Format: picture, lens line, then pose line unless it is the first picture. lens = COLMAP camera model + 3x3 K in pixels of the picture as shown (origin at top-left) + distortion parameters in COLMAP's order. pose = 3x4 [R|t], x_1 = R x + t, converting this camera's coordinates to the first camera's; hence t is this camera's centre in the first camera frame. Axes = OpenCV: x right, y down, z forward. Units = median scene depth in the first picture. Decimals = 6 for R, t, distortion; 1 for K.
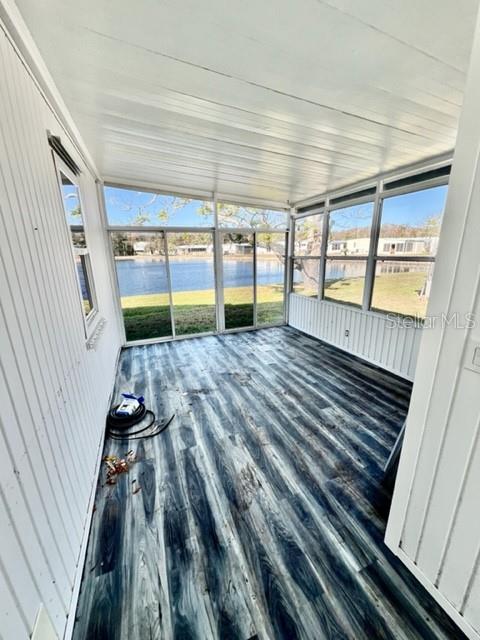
lens RADIAL K [[256.0, 0, 238.0], [0, 256.0, 320.0], [0, 0, 1]] dist [-0.004362, 0.001427]
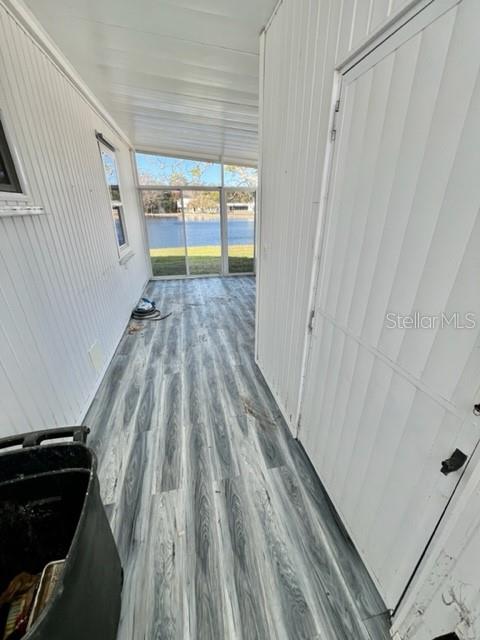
lens RADIAL K [[256.0, 0, 238.6], [0, 256.0, 322.9], [0, 0, 1]] dist [-0.004362, 0.001427]
pose [[0.986374, 0.083761, -0.141601, 0.334409], [-0.061290, 0.985821, 0.156203, 0.133426], [0.152677, -0.145396, 0.977522, -0.432407]]
